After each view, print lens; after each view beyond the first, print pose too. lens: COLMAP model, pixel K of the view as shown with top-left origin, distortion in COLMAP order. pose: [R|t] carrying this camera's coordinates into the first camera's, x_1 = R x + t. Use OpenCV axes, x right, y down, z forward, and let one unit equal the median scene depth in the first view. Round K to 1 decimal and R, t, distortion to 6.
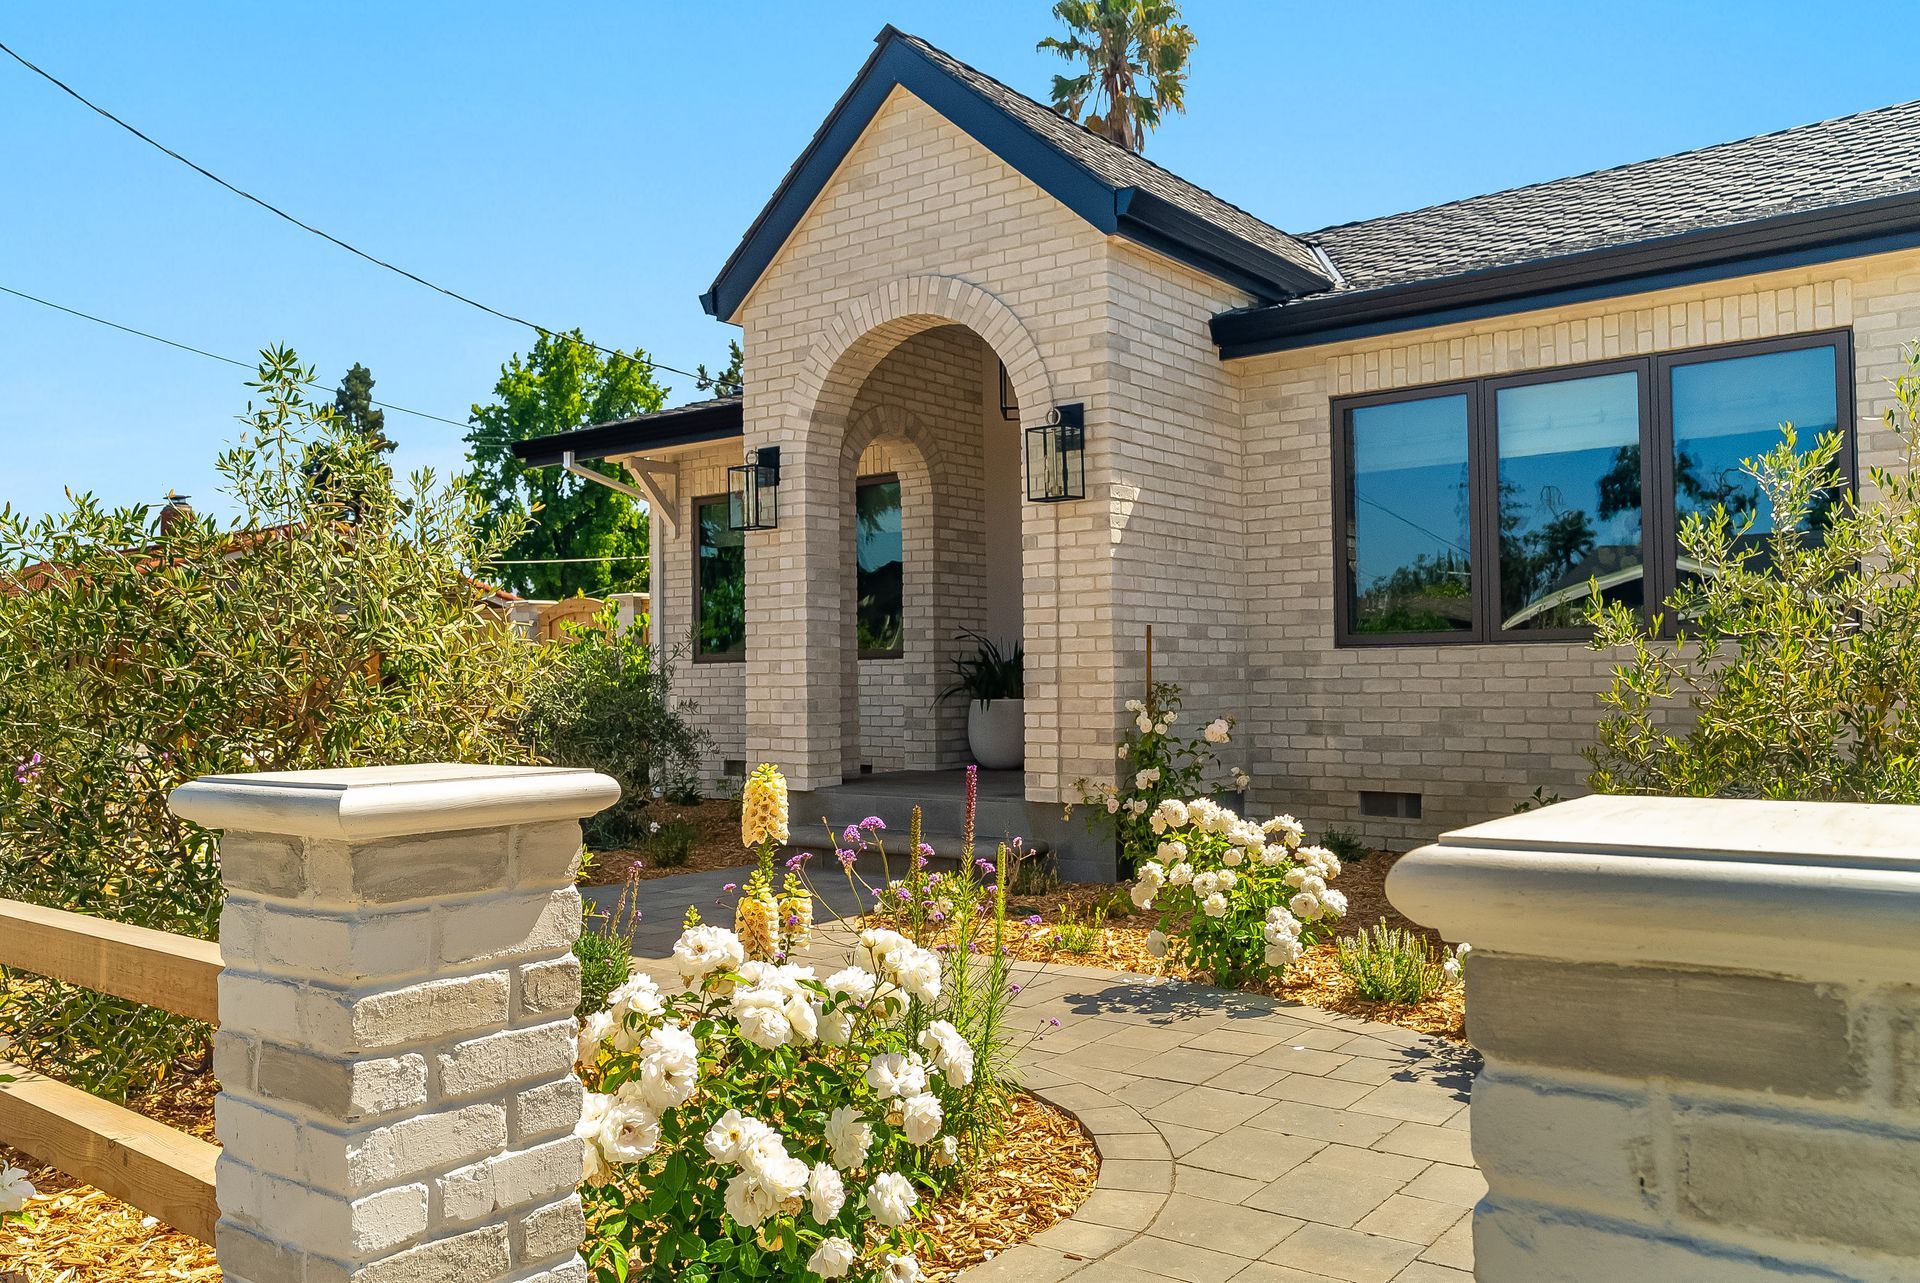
lens RADIAL K [[1475.9, 0, 960.0], [0, 1475.9, 641.5], [0, 0, 1]] dist [0.003353, -0.000371]
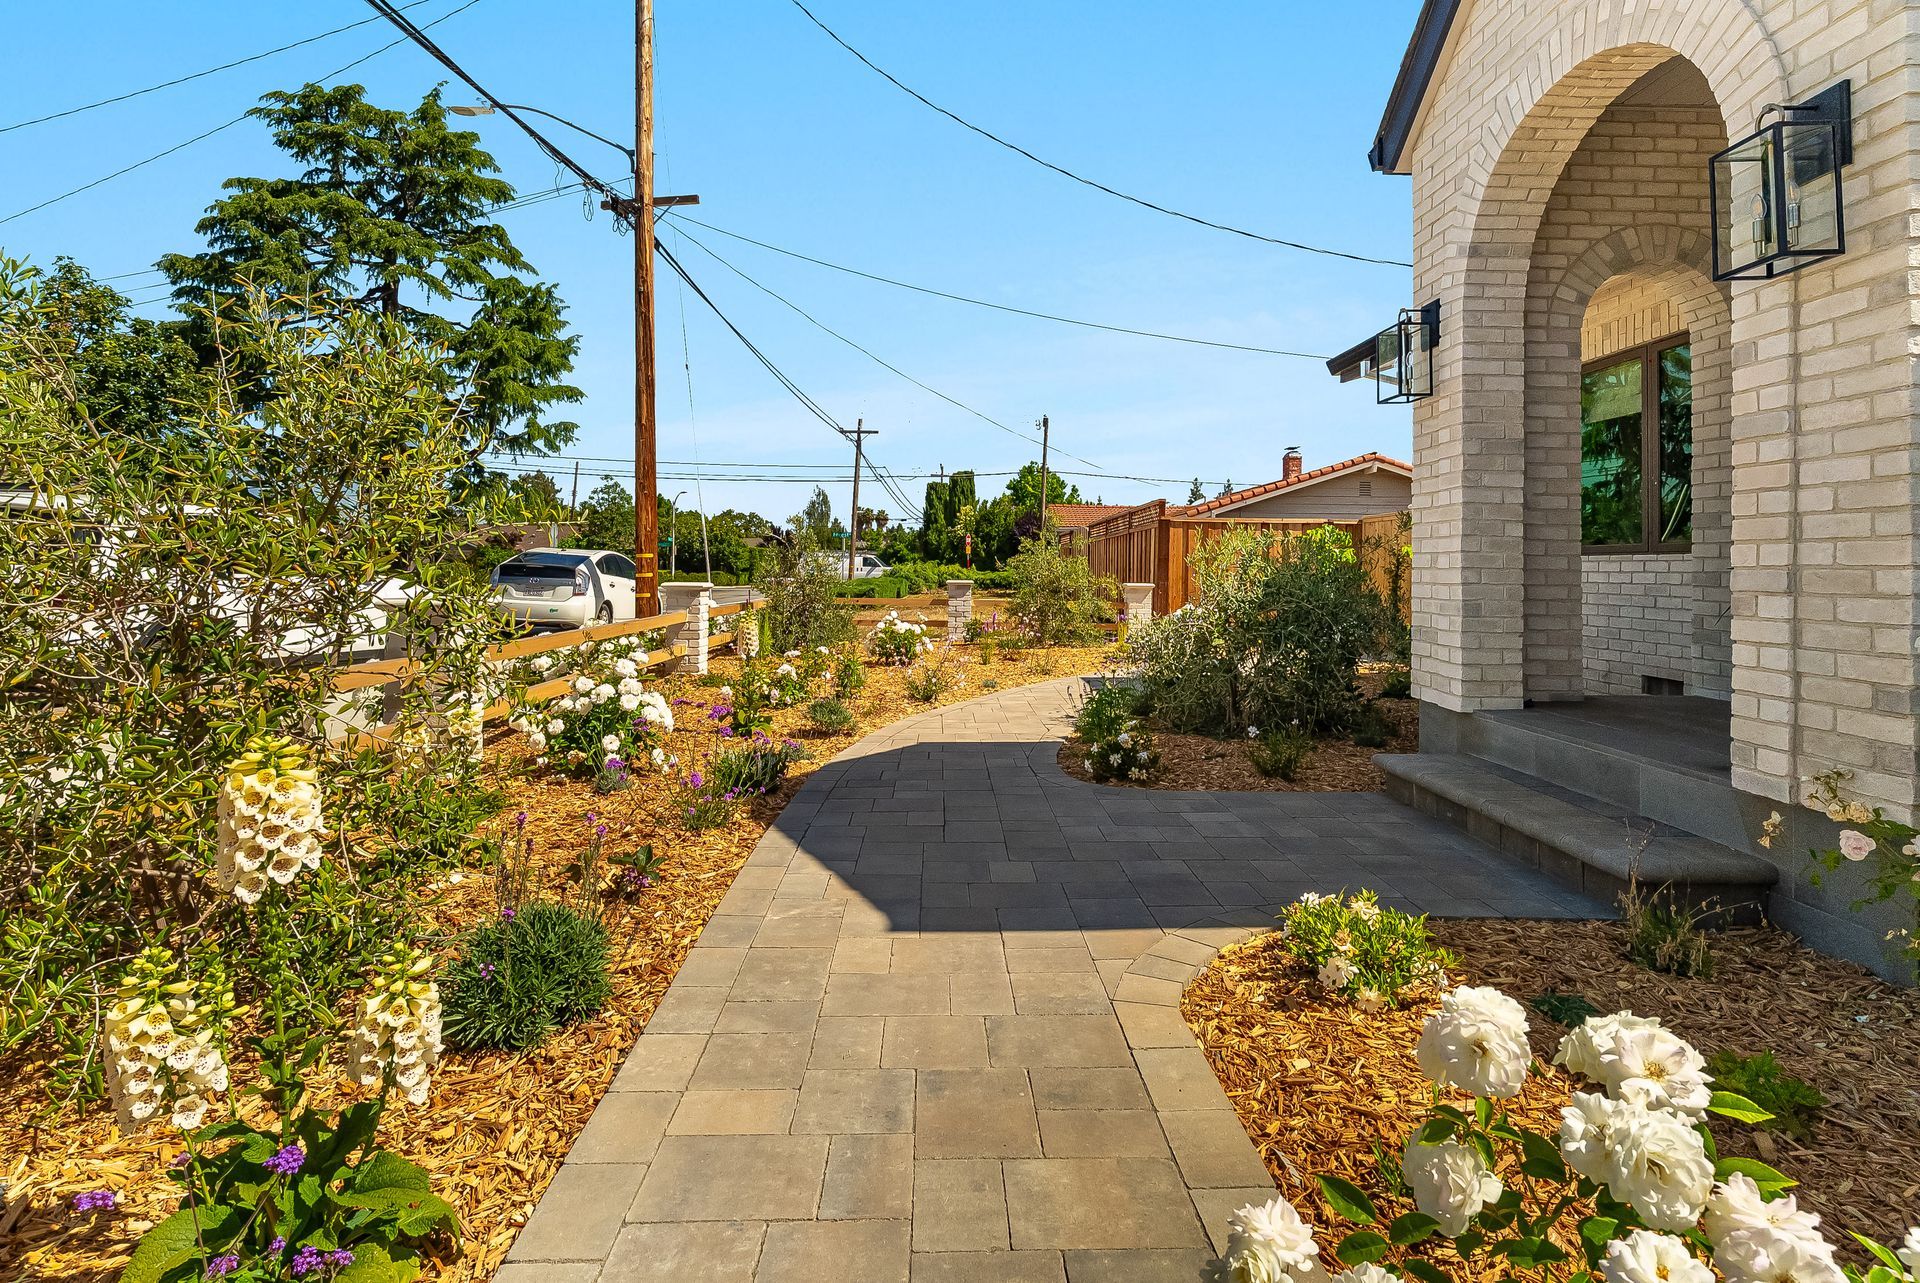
lens RADIAL K [[942.8, 0, 962.3], [0, 942.8, 551.8], [0, 0, 1]] dist [0.001536, -0.001316]
pose [[0.617084, 0.005307, -0.786879, 0.152253], [0.002238, 0.999961, 0.008499, 0.008260], [0.786894, -0.007005, 0.617048, 0.516678]]
